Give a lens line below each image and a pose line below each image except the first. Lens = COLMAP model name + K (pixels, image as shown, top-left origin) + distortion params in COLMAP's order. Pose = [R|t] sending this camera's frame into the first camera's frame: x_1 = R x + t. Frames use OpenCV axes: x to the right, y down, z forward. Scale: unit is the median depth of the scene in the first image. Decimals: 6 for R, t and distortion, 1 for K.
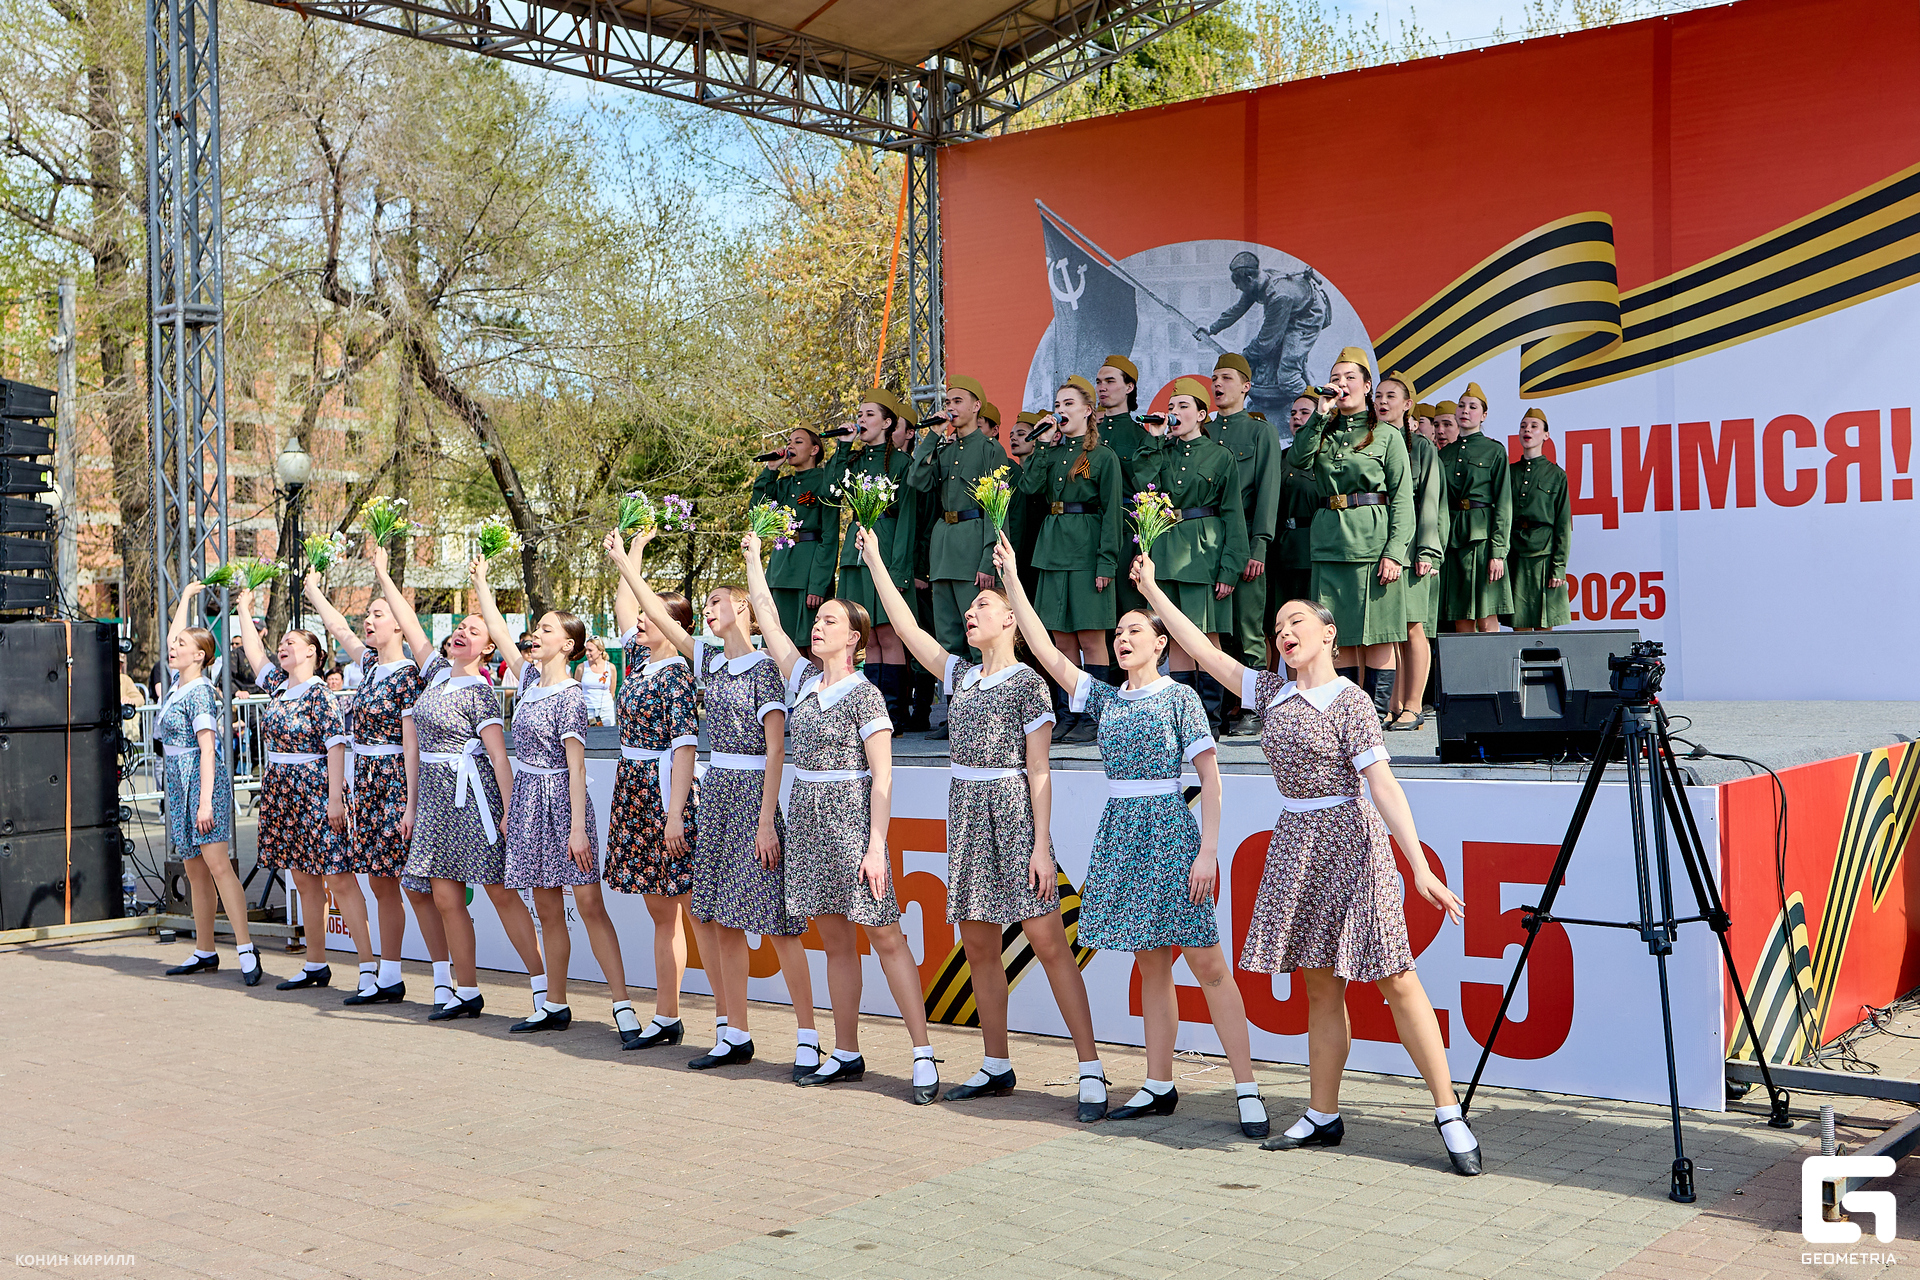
lens RADIAL K [[2131.9, 0, 985.6], [0, 2131.9, 690.5], [0, 0, 1]] dist [-0.130959, 0.015410]
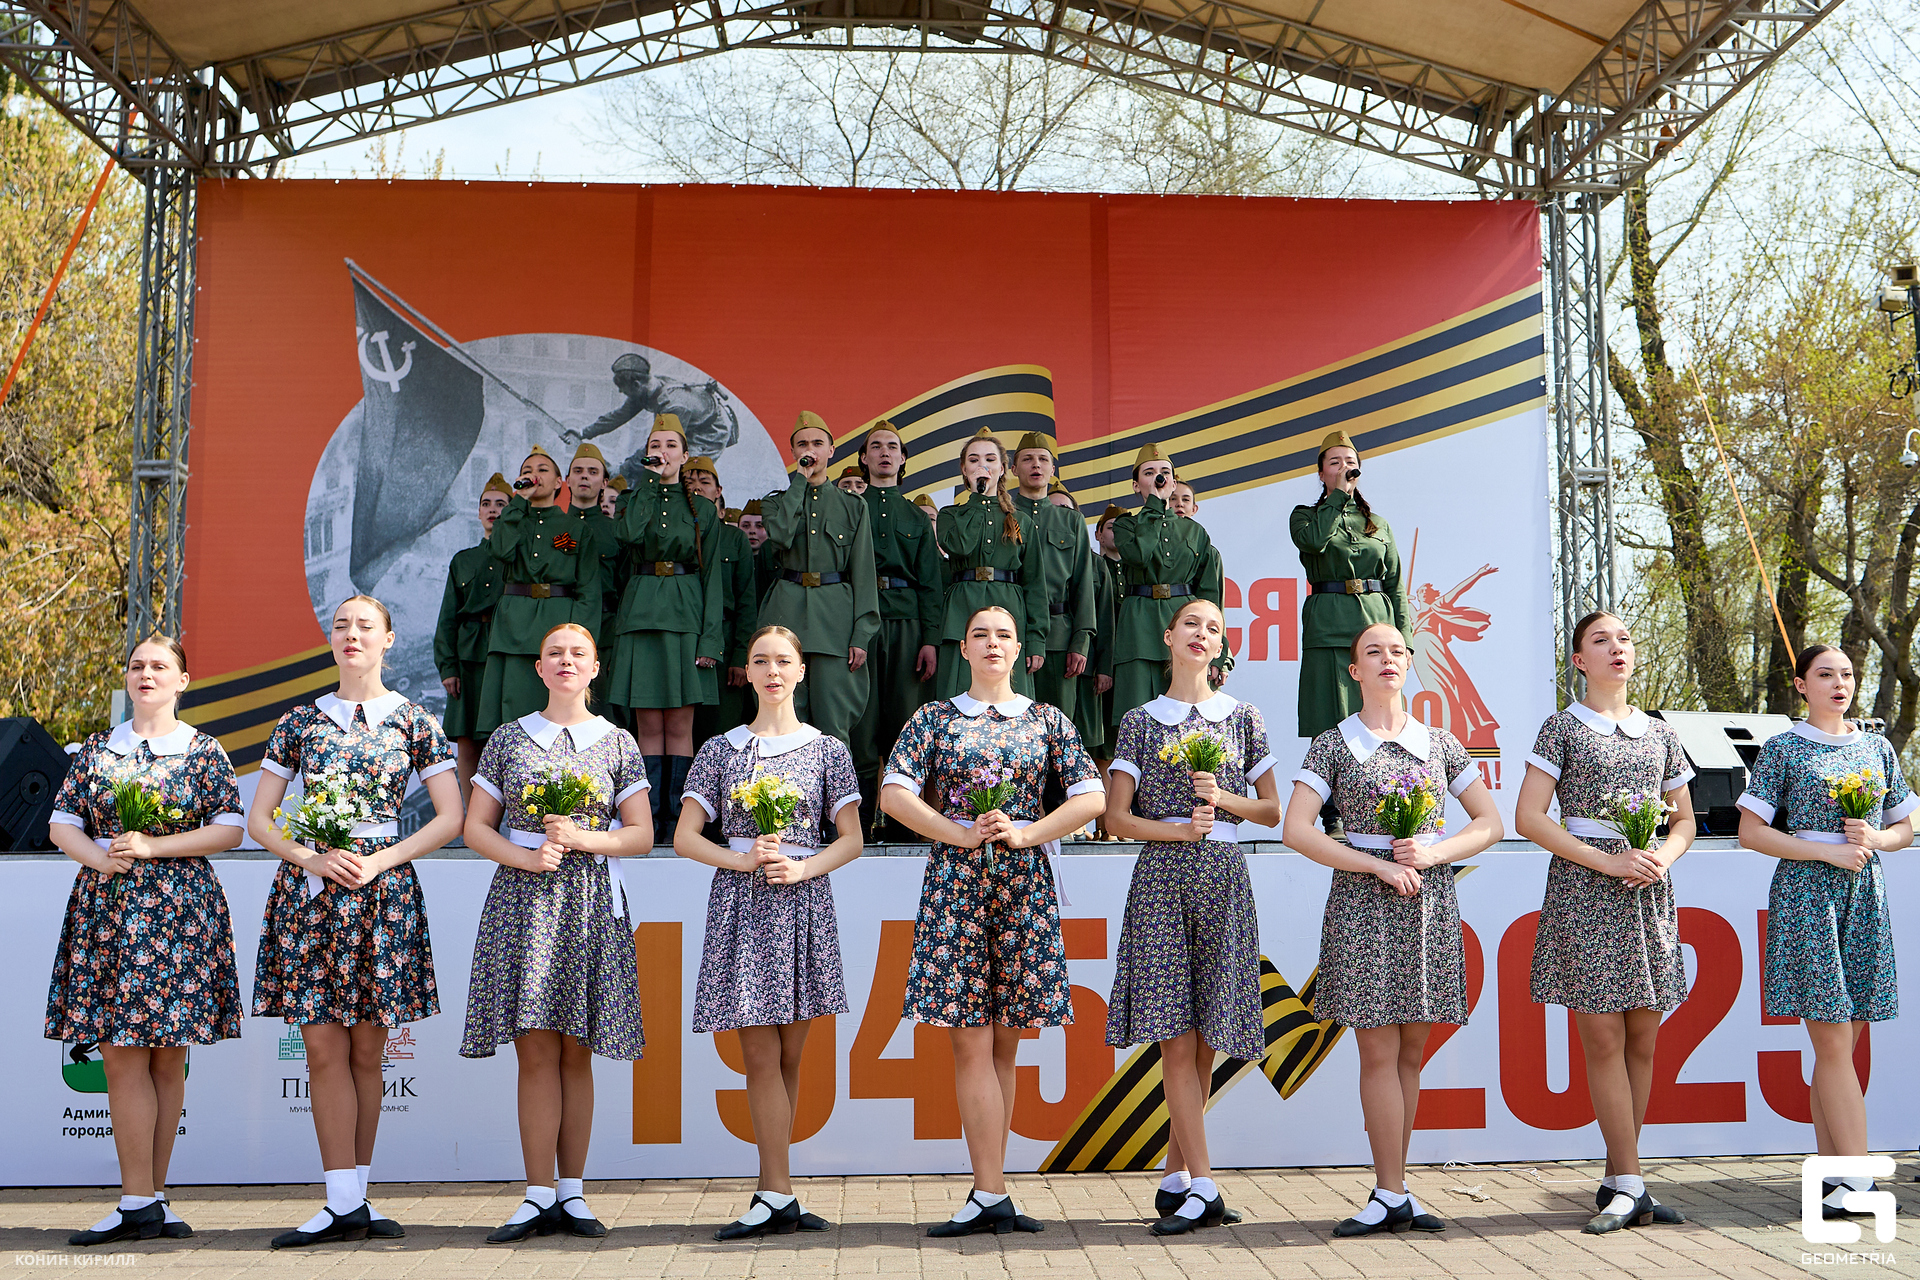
lens RADIAL K [[2111.4, 0, 960.0], [0, 2111.4, 640.0], [0, 0, 1]] dist [-0.104318, -0.022548]
pose [[0.749316, 0.084900, 0.656748, -0.399197], [0.005822, 0.990865, -0.134735, 0.042165], [-0.662187, 0.104783, 0.741976, 0.277944]]
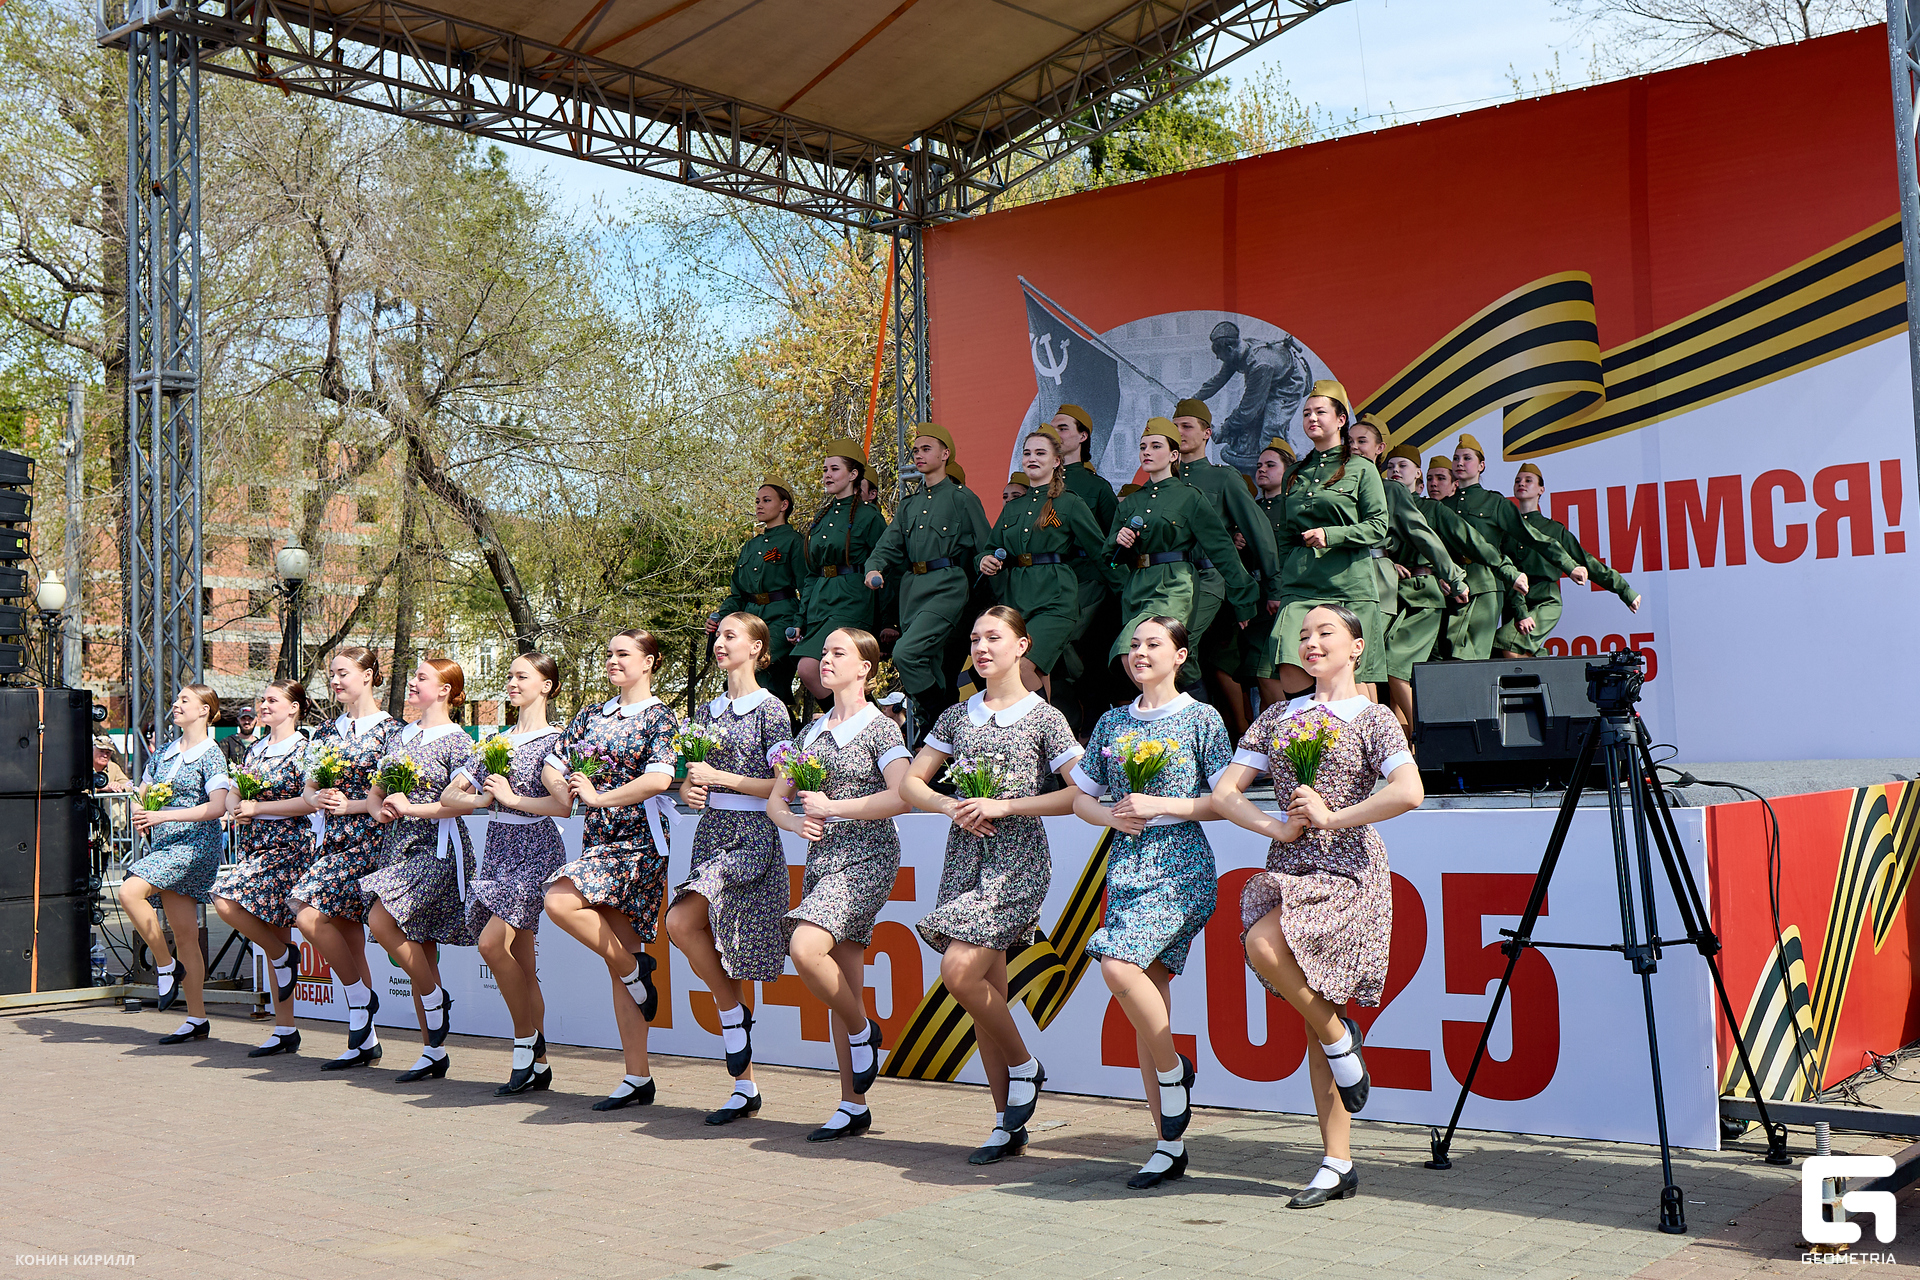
lens RADIAL K [[2111.4, 0, 960.0], [0, 2111.4, 640.0], [0, 0, 1]] dist [-0.104318, -0.022548]
pose [[0.999836, -0.008080, -0.016237, 0.013043], [0.006795, 0.996953, -0.077714, 0.021586], [0.016815, 0.077591, 0.996843, 0.019071]]
